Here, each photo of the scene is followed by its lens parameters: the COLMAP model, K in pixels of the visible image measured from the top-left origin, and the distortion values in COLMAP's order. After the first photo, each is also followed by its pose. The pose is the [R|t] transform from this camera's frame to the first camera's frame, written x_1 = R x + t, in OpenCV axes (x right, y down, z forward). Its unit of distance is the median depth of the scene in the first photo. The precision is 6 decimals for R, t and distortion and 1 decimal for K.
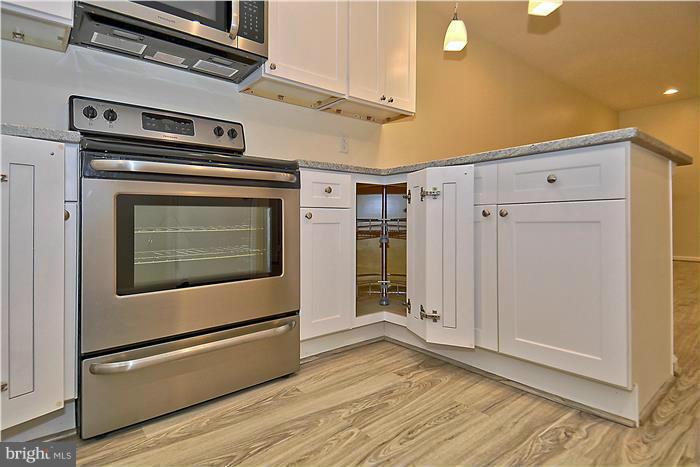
lens RADIAL K [[375.1, 0, 344.8], [0, 375.1, 216.5], [0, 0, 1]] dist [0.044525, -0.034186]
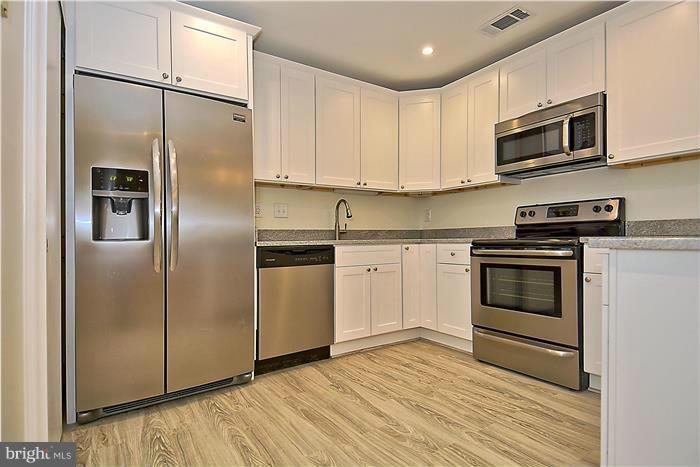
lens RADIAL K [[387.3, 0, 372.2], [0, 387.3, 243.6], [0, 0, 1]] dist [0.070949, -0.053150]
pose [[-0.075053, 0.022434, -0.996927, 1.446892], [0.019466, 0.999589, 0.021028, -0.186206], [0.996990, -0.017828, -0.075459, 0.385397]]
